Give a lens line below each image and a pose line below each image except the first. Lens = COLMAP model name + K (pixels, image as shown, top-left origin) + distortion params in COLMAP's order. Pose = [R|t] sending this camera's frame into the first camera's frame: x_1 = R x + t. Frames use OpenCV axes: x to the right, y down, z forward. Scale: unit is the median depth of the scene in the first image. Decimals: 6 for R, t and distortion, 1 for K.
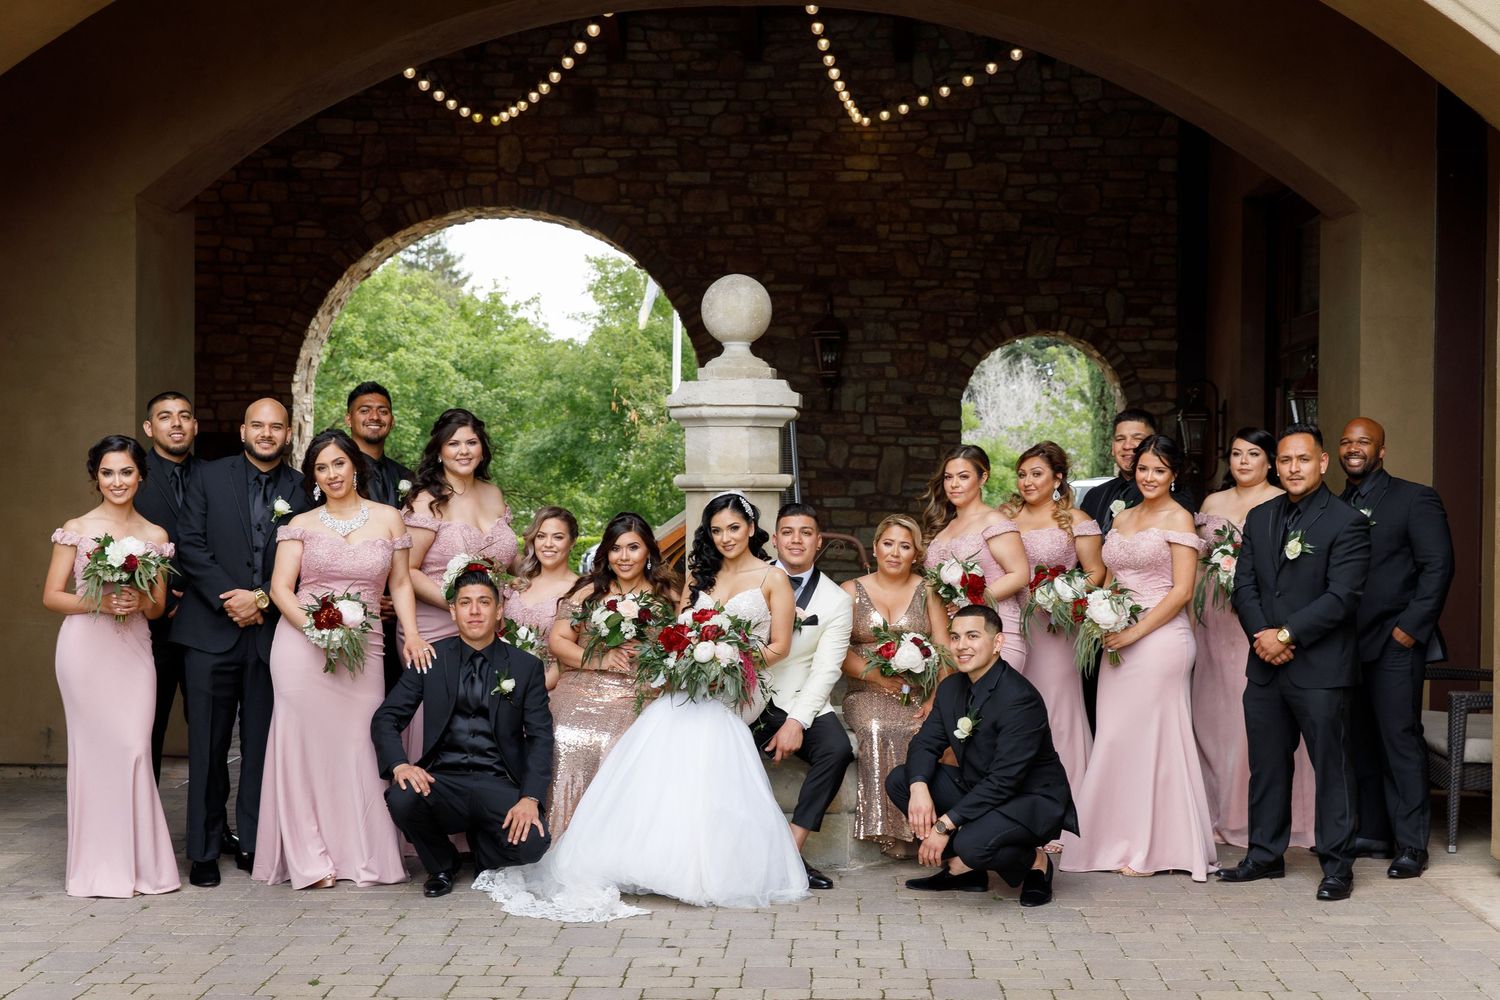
lens RADIAL K [[2283.7, 0, 813.5], [0, 2283.7, 535.0], [0, 0, 1]] dist [0.015878, 0.015441]
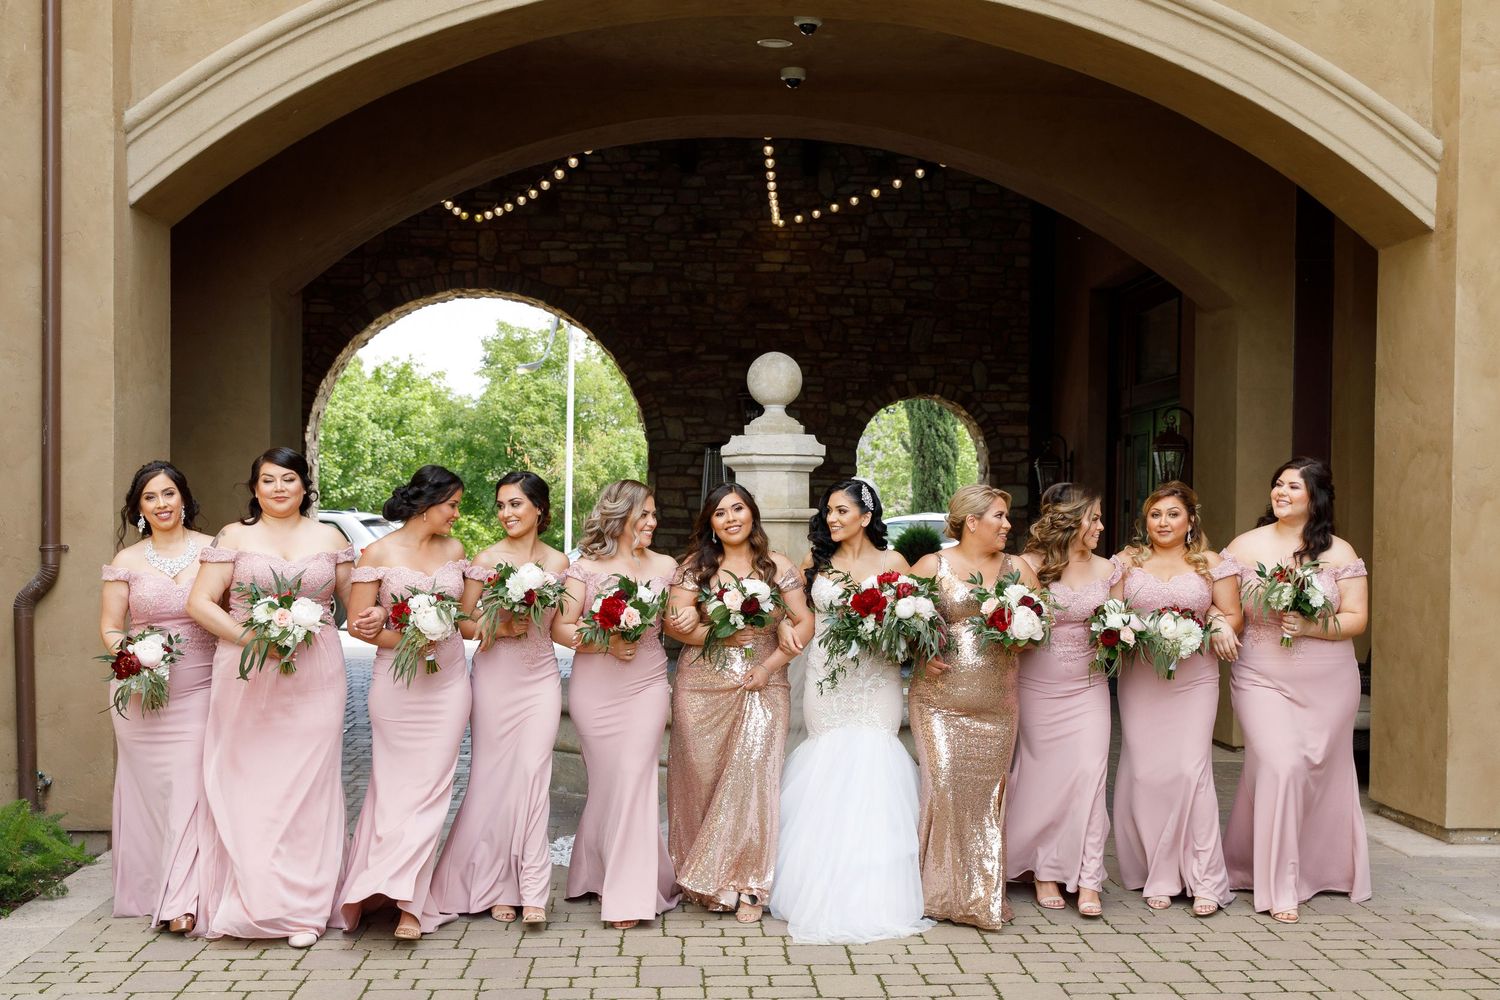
lens RADIAL K [[1930.2, 0, 784.1], [0, 1930.2, 569.7], [0, 0, 1]] dist [0.018203, -0.022140]
pose [[0.996808, 0.000350, 0.079835, -0.057919], [-0.000687, 0.999991, 0.004200, 0.001511], [-0.079833, -0.004241, 0.996799, -0.038921]]
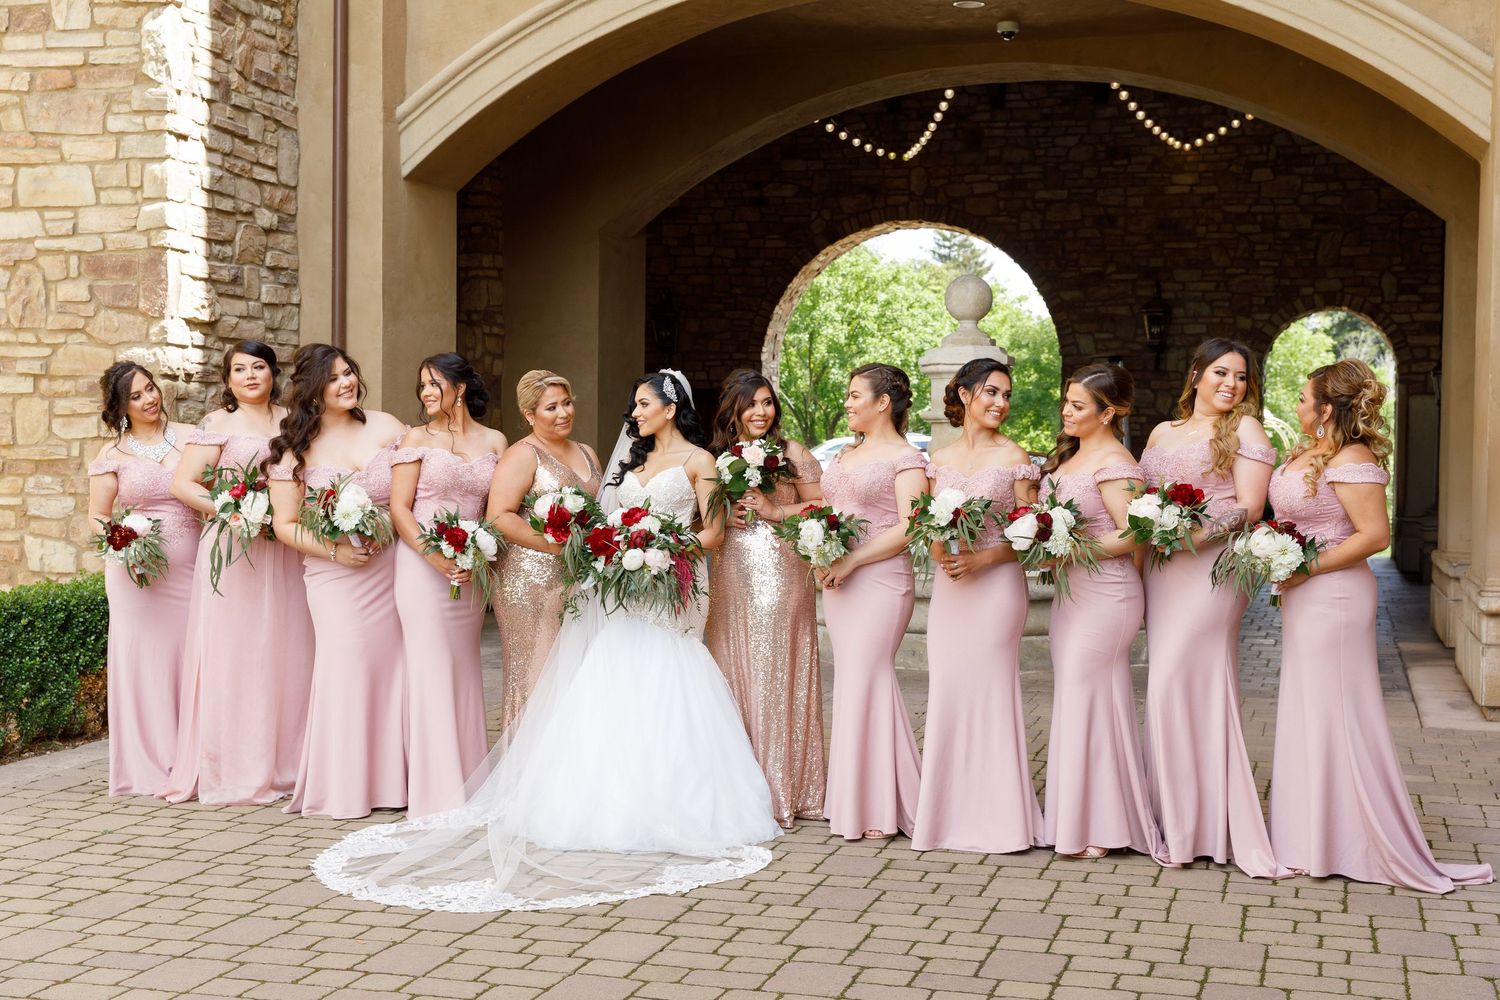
lens RADIAL K [[1902.4, 0, 765.2], [0, 1902.4, 501.2], [0, 0, 1]] dist [0.001262, 0.052546]
pose [[0.962118, 0.013047, -0.272322, 0.088310], [-0.009982, 0.999870, 0.012641, 0.008594], [0.272452, -0.009443, 0.962123, -0.105054]]
